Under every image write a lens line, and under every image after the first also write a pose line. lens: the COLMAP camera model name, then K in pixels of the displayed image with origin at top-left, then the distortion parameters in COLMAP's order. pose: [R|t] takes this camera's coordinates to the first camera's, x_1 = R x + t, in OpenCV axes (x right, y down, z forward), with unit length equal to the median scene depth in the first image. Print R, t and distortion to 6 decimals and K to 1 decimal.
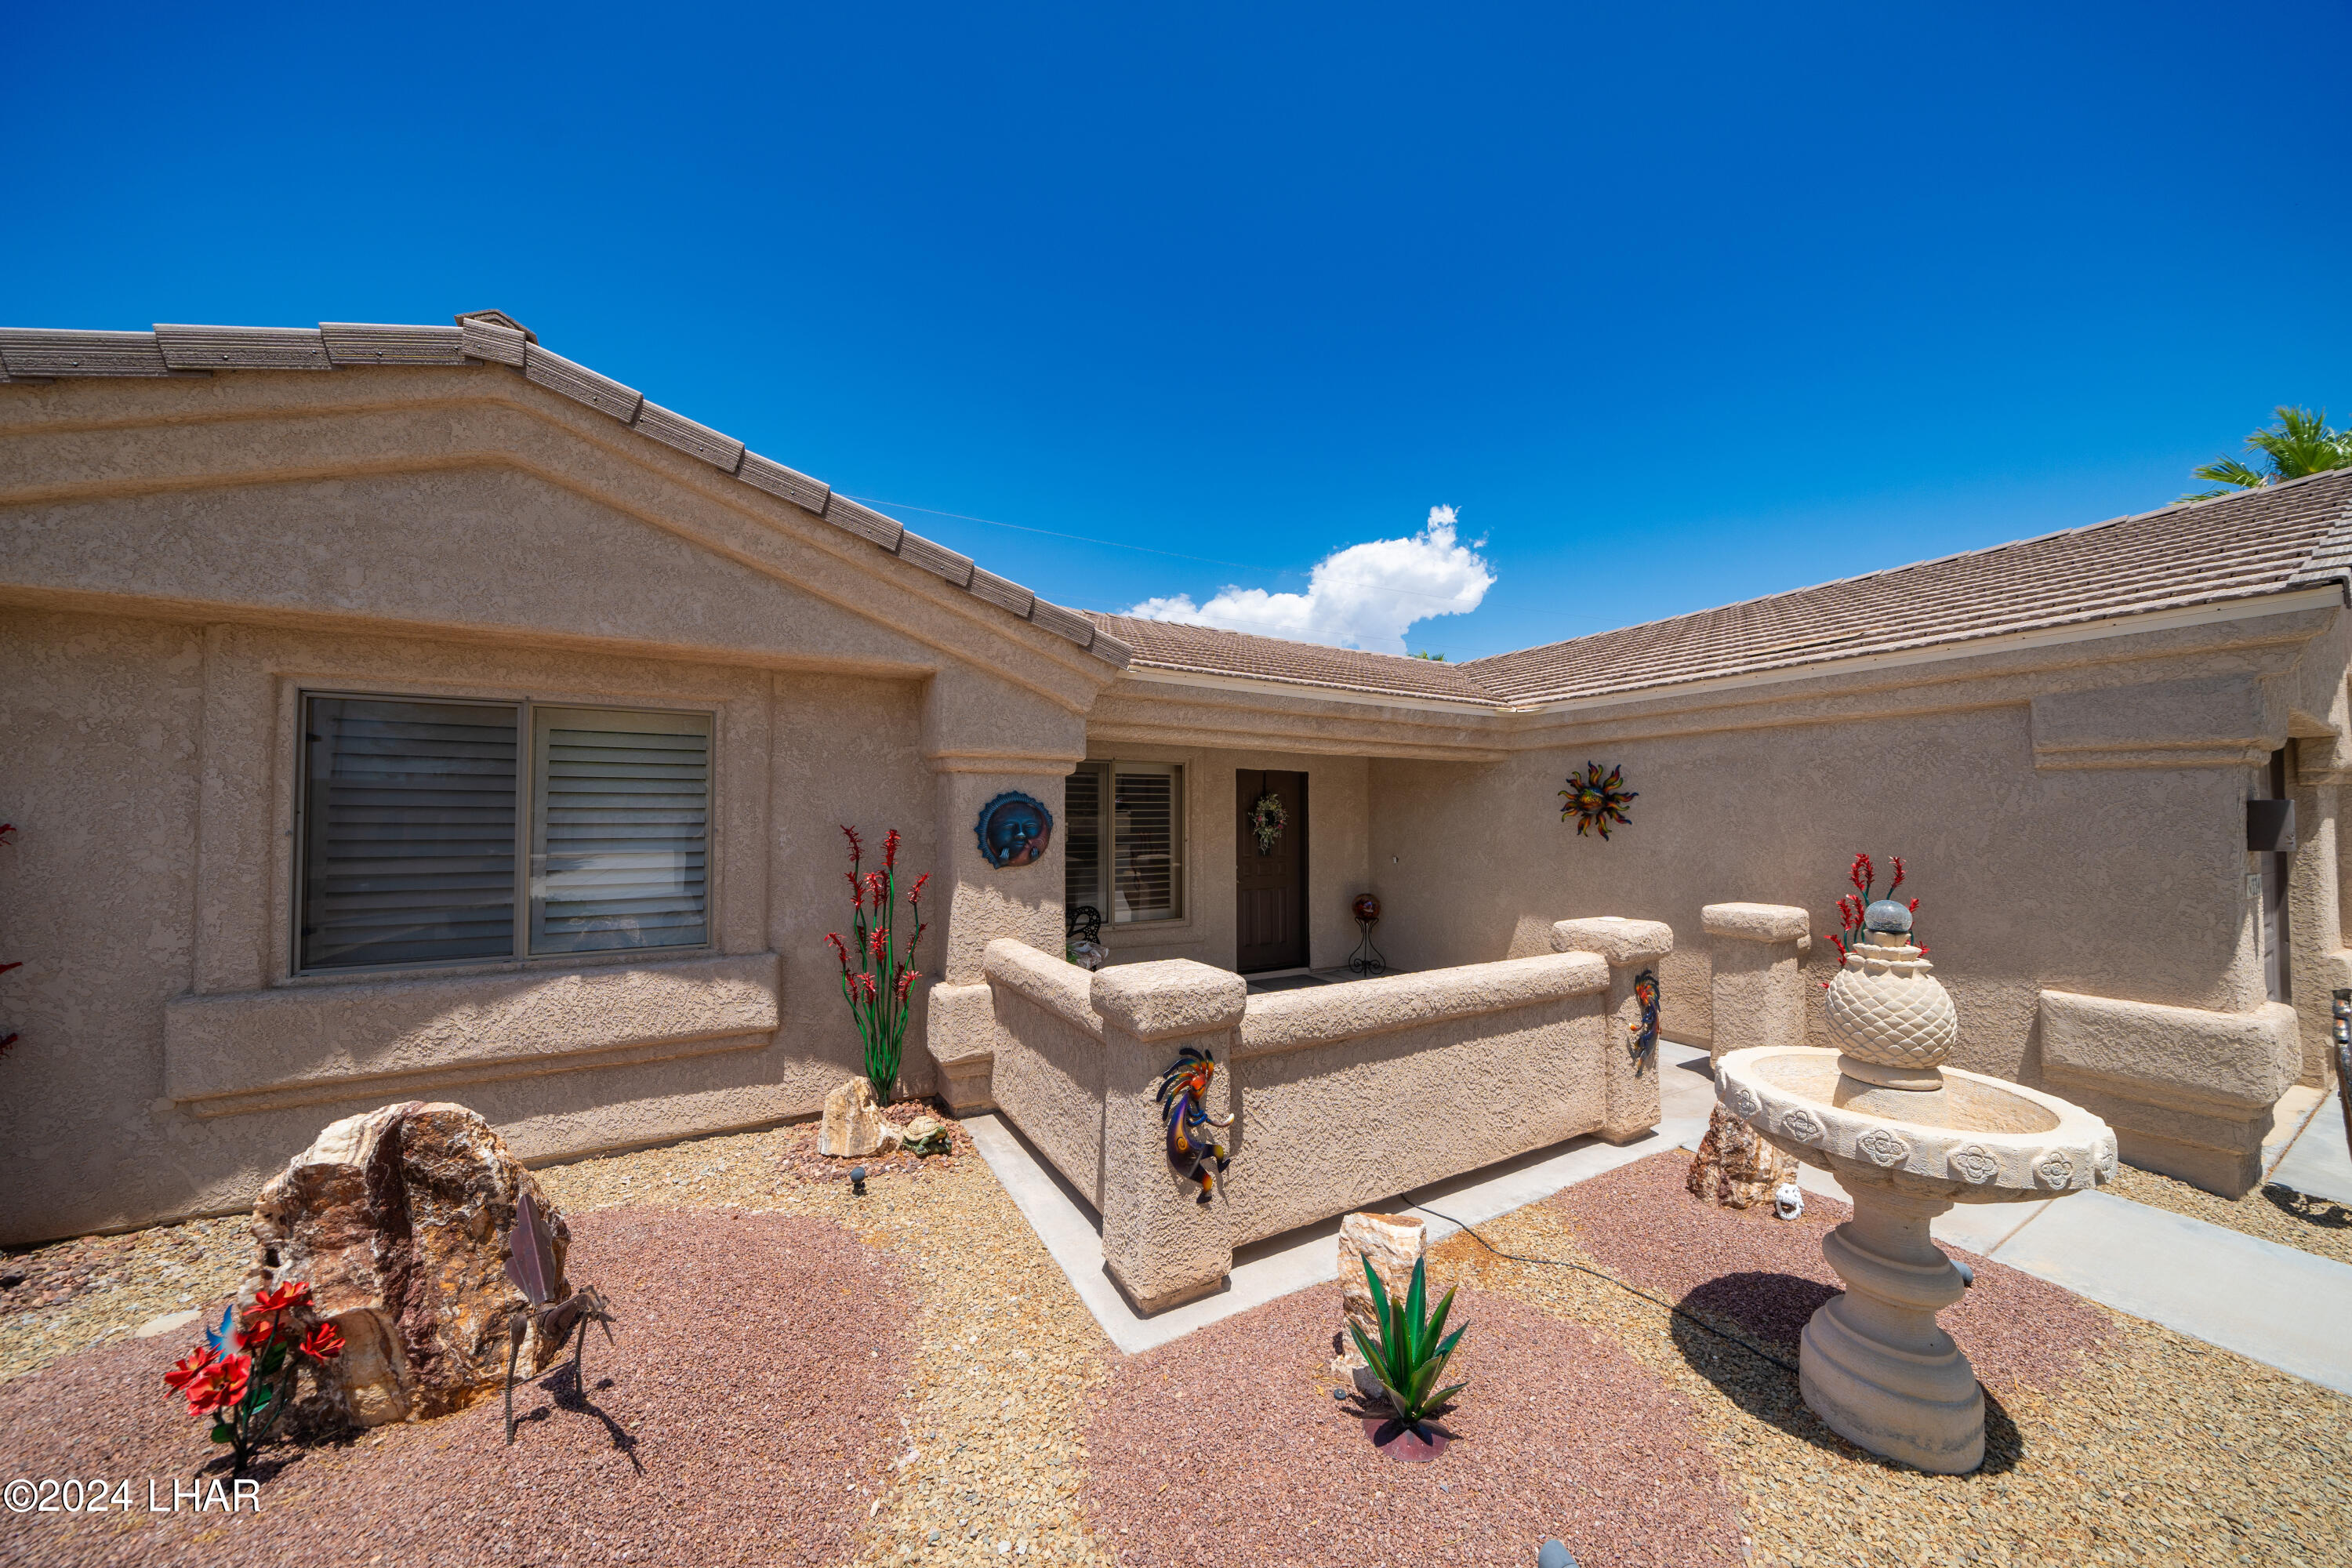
lens RADIAL K [[801.1, 0, 1187.7], [0, 801.1, 804.6], [0, 0, 1]] dist [-0.005210, 0.000372]
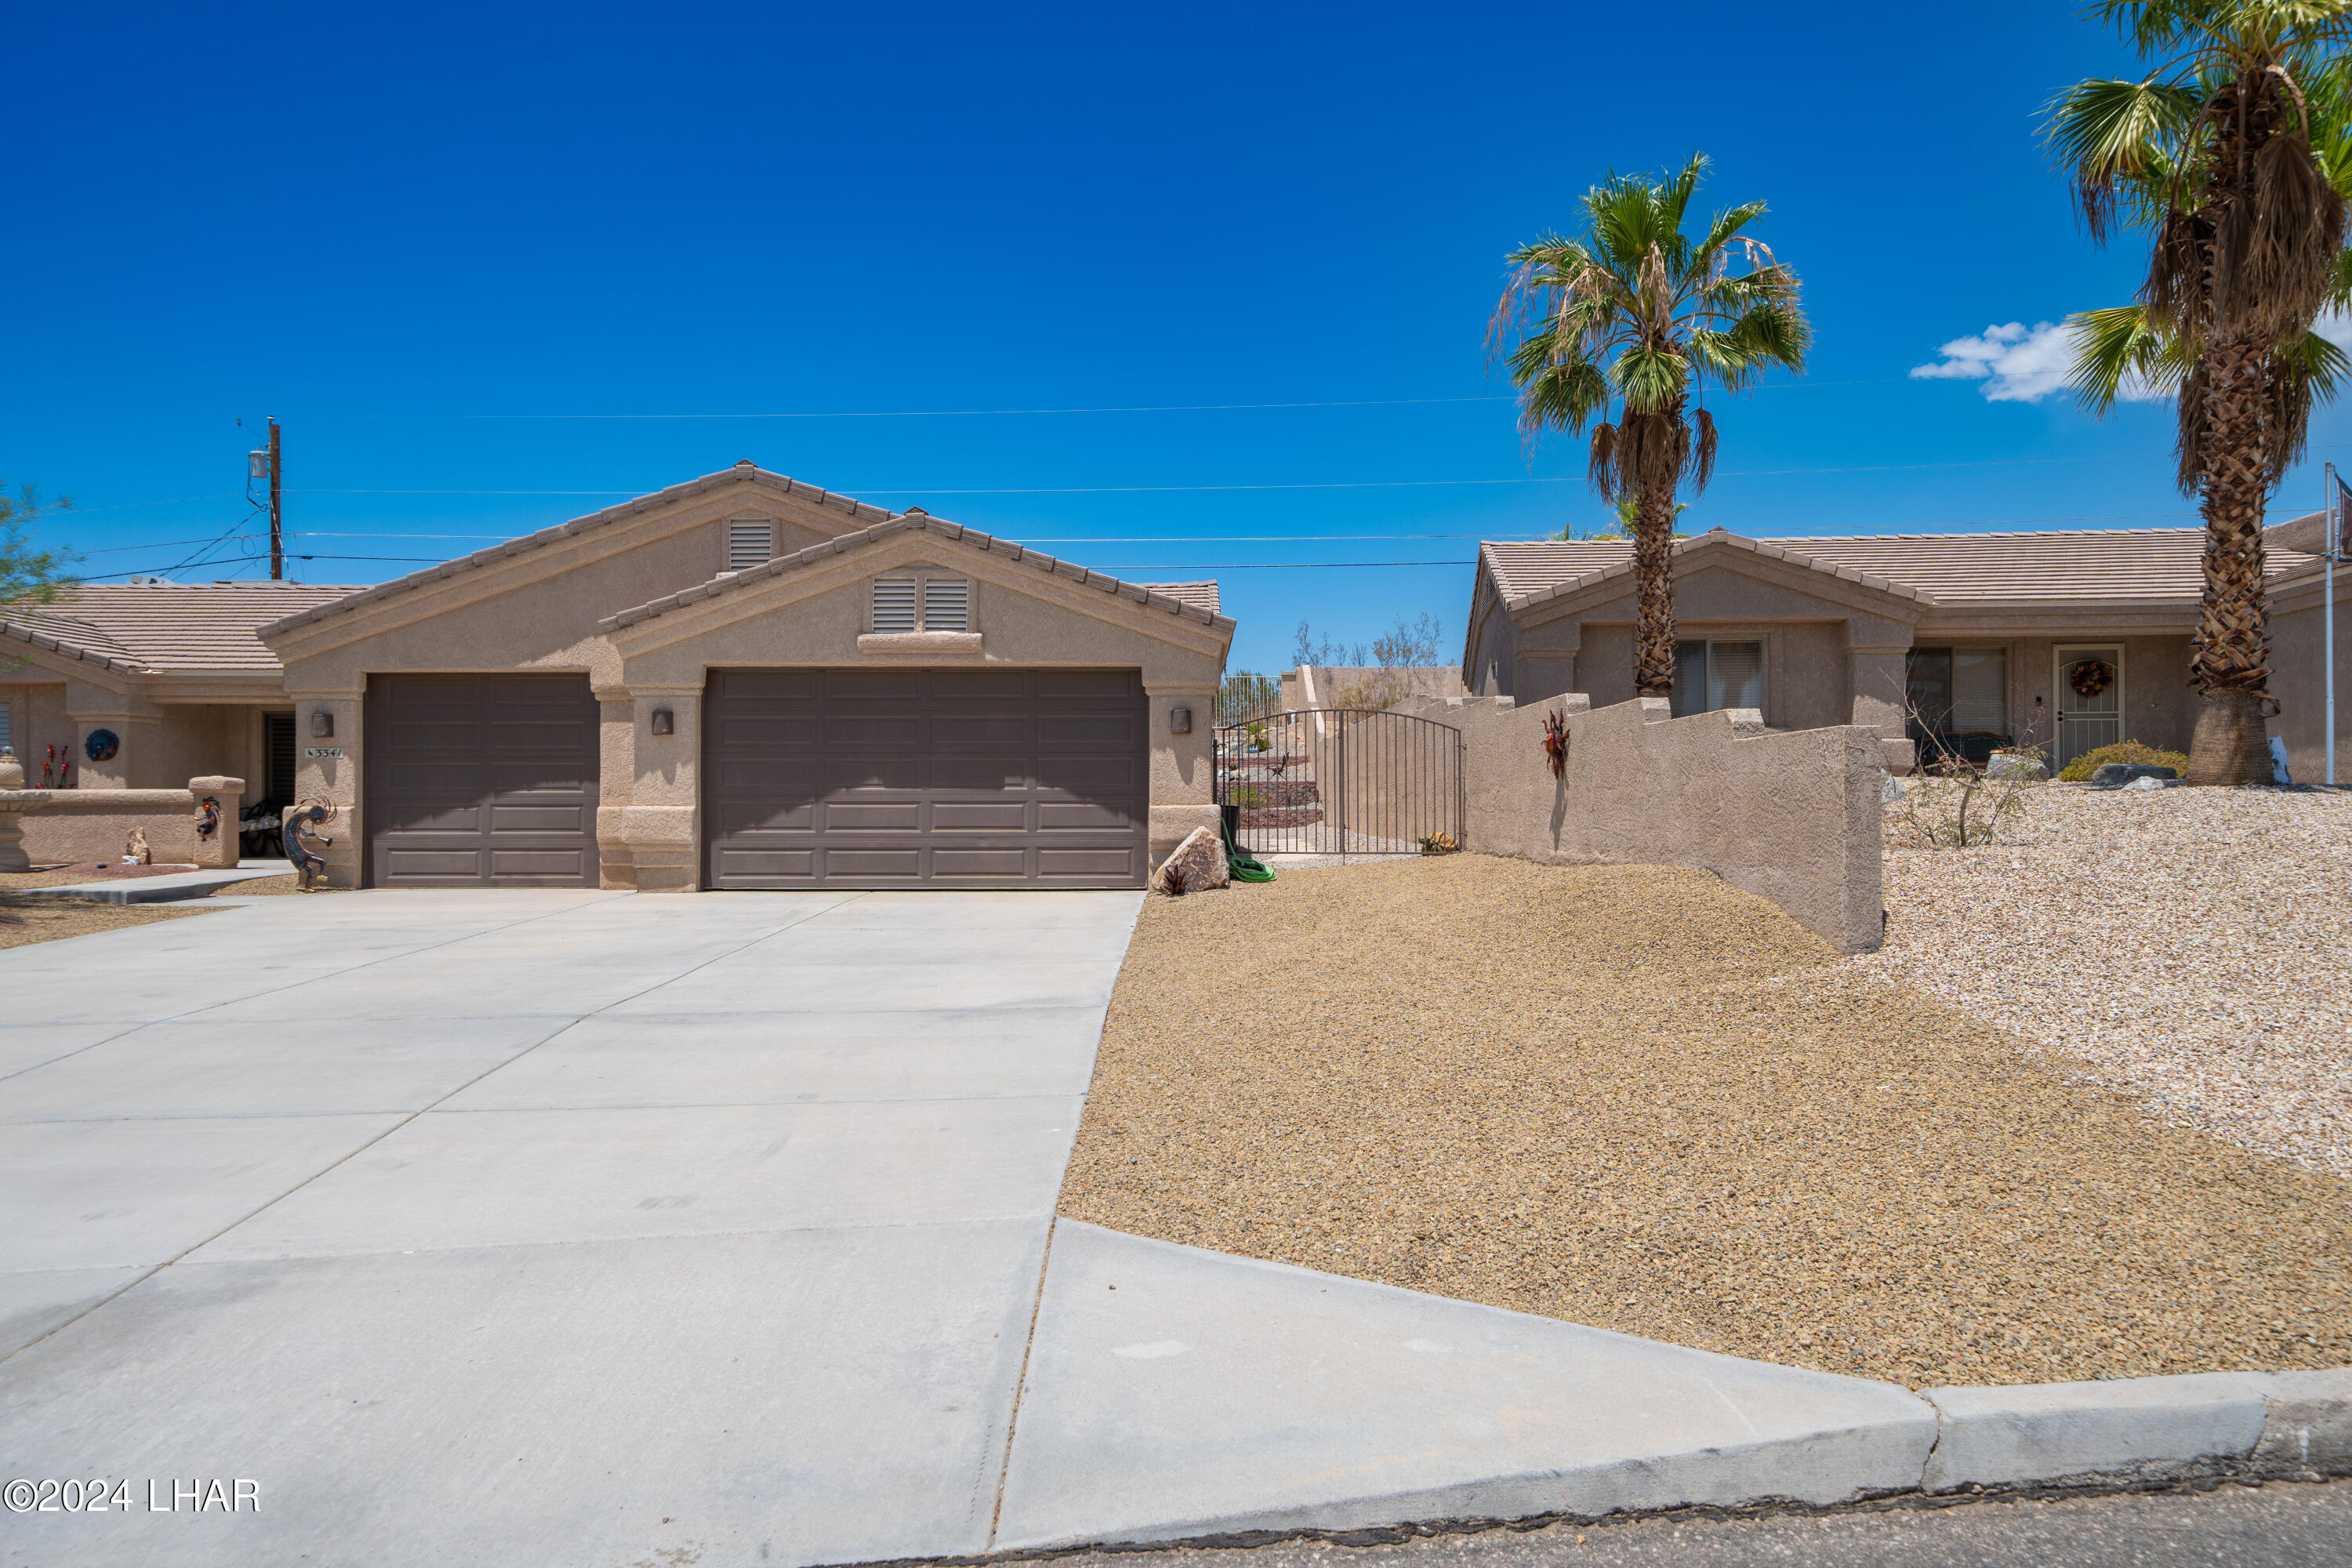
lens RADIAL K [[1609.0, 0, 1174.4], [0, 1609.0, 802.5], [0, 0, 1]] dist [-0.005087, 0.001965]
pose [[0.856934, -0.007694, -0.515369, 5.259357], [0.011669, 0.999922, 0.004474, 0.229233], [0.515295, -0.009847, 0.856956, -1.527193]]
